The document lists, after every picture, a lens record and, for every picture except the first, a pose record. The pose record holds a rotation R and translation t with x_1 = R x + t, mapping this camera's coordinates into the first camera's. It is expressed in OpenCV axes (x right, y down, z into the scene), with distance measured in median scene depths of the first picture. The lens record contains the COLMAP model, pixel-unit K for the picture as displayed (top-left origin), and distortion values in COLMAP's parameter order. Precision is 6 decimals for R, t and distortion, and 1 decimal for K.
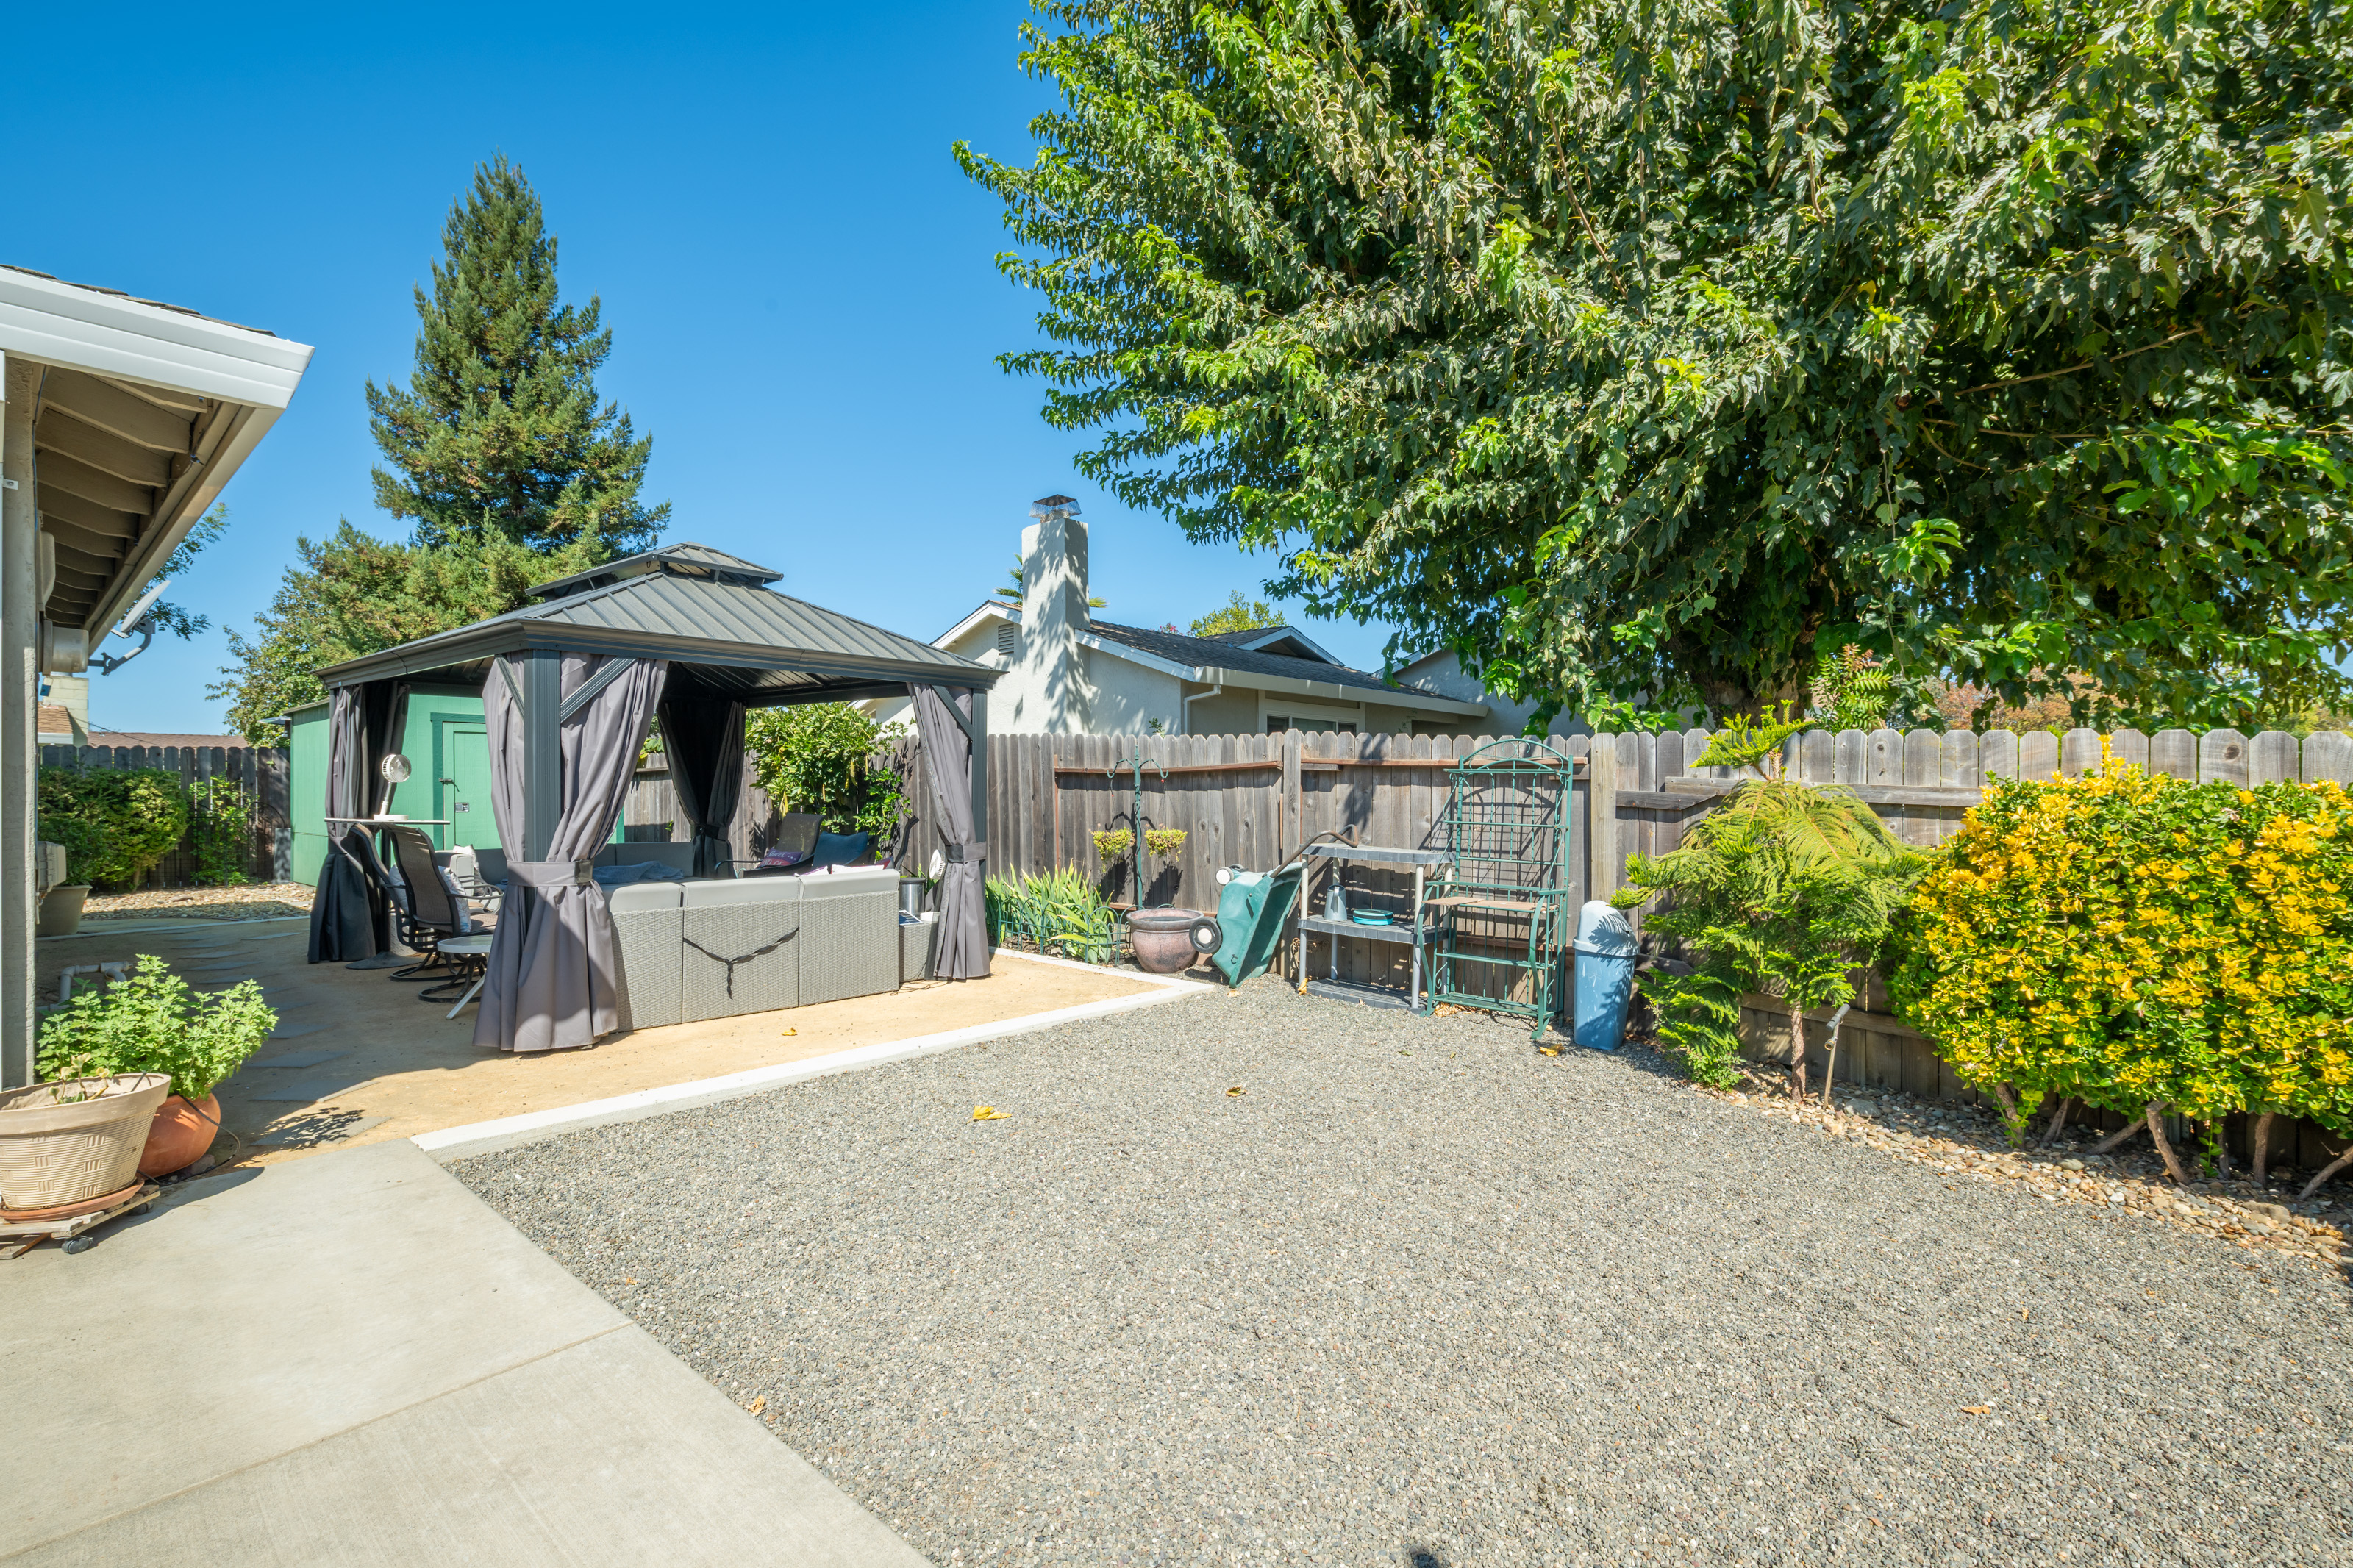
lens RADIAL K [[1042.4, 0, 1194.8], [0, 1042.4, 797.6], [0, 0, 1]] dist [0.003901, -0.002102]
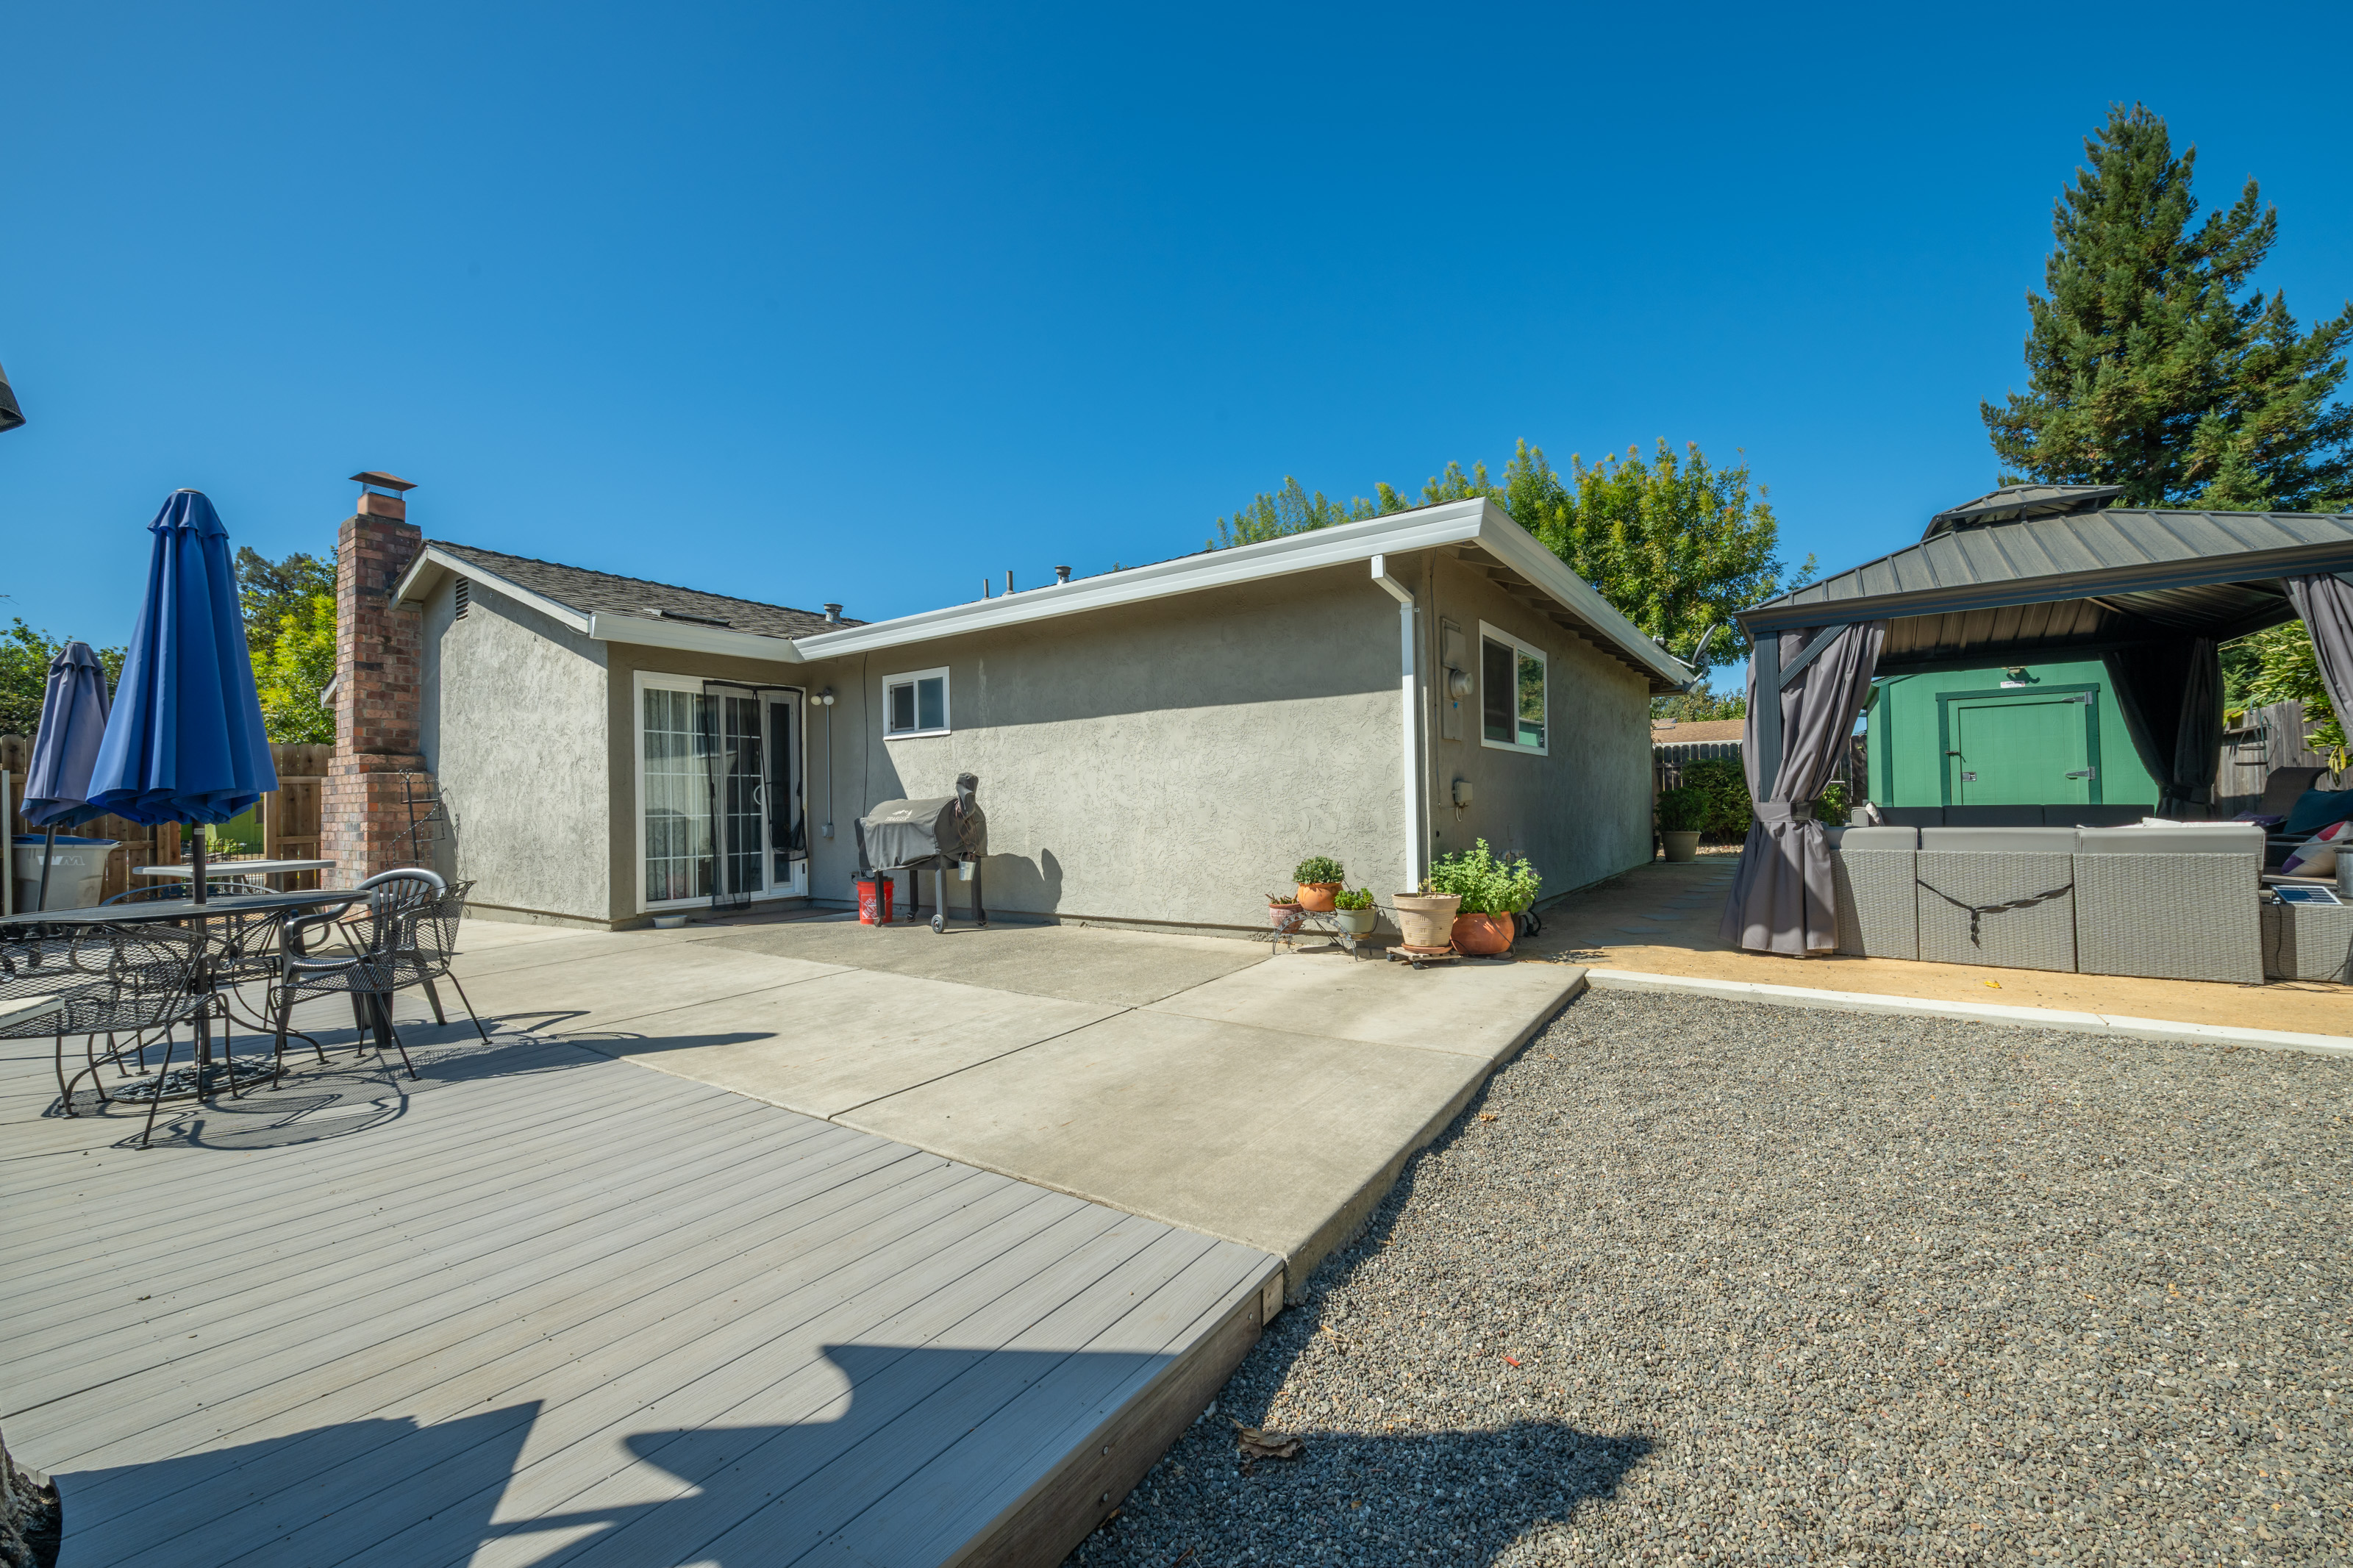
lens RADIAL K [[929.4, 0, 1175.1], [0, 929.4, 790.5], [0, 0, 1]] dist [-0.001707, 0.000615]
pose [[0.090455, -0.014533, -0.995795, 0.213116], [0.016413, 0.999779, -0.013100, 0.025885], [0.995765, -0.015159, 0.090673, 0.100384]]
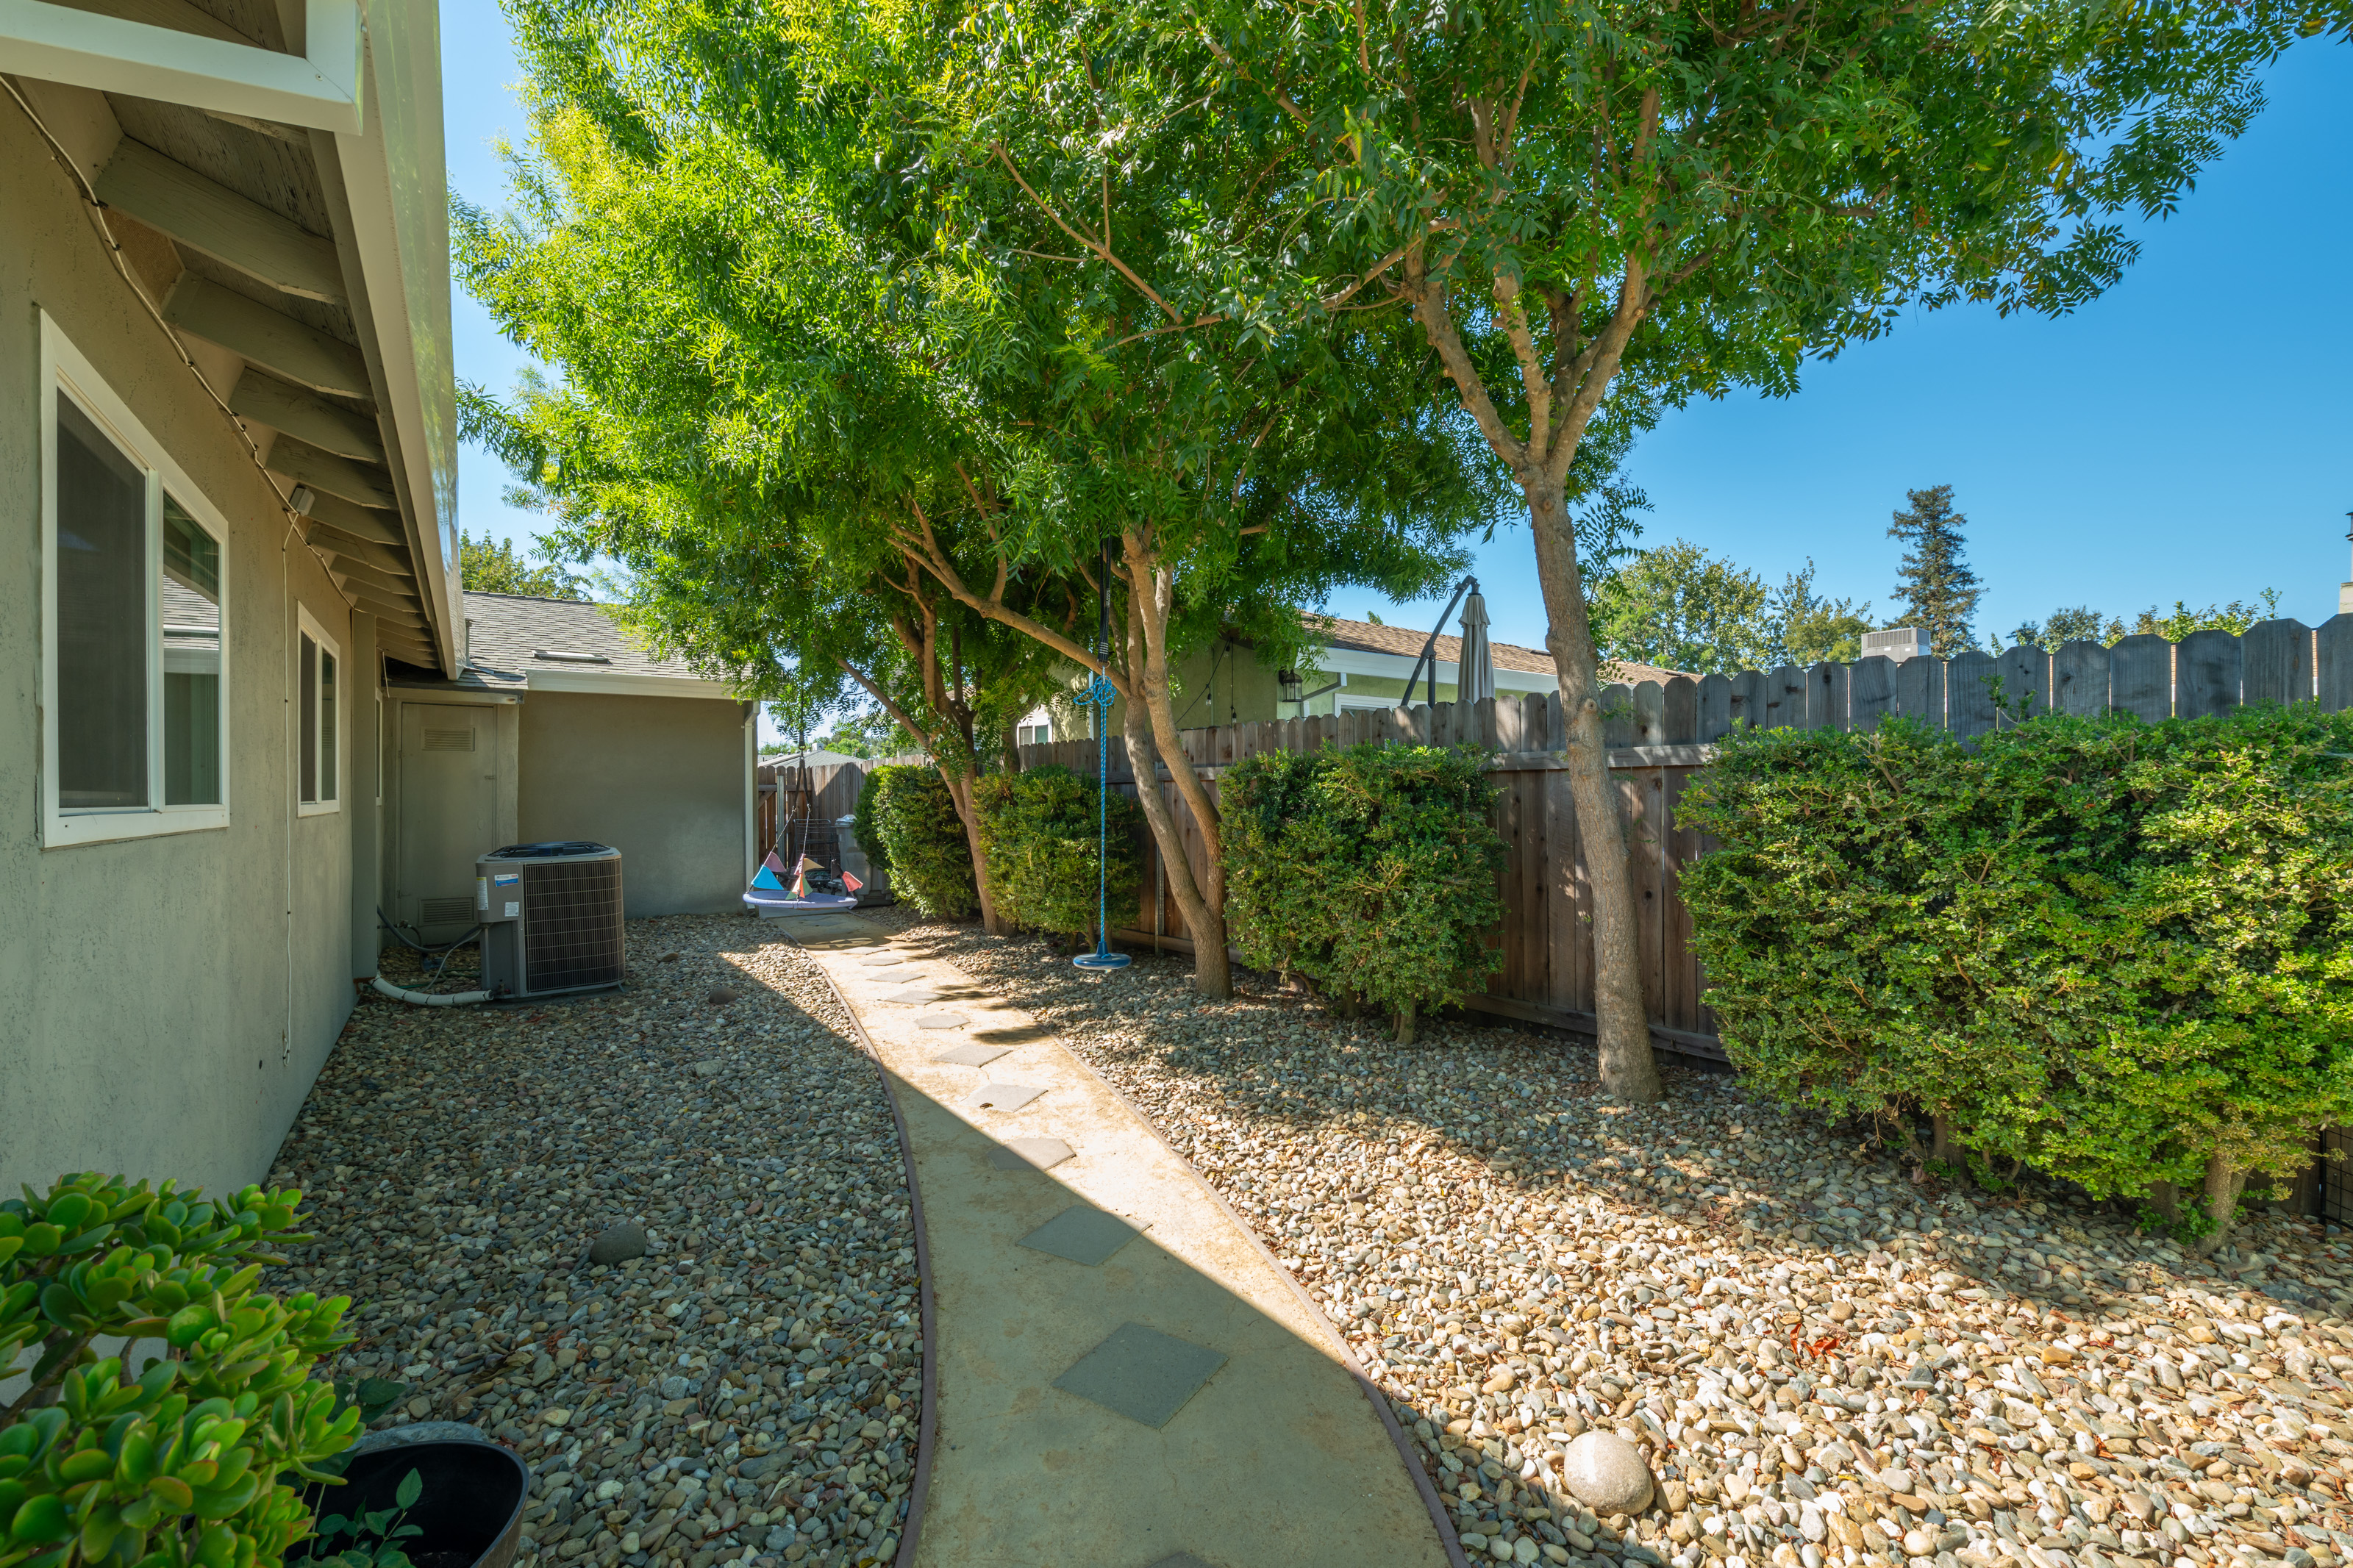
lens RADIAL K [[929.4, 0, 1217.6], [0, 929.4, 792.1], [0, 0, 1]] dist [-0.001707, 0.000615]
pose [[-0.204563, 0.011882, -0.978781, -0.949463], [0.005452, 0.999925, 0.010999, -0.016902], [0.978838, -0.003086, -0.204613, 1.019586]]
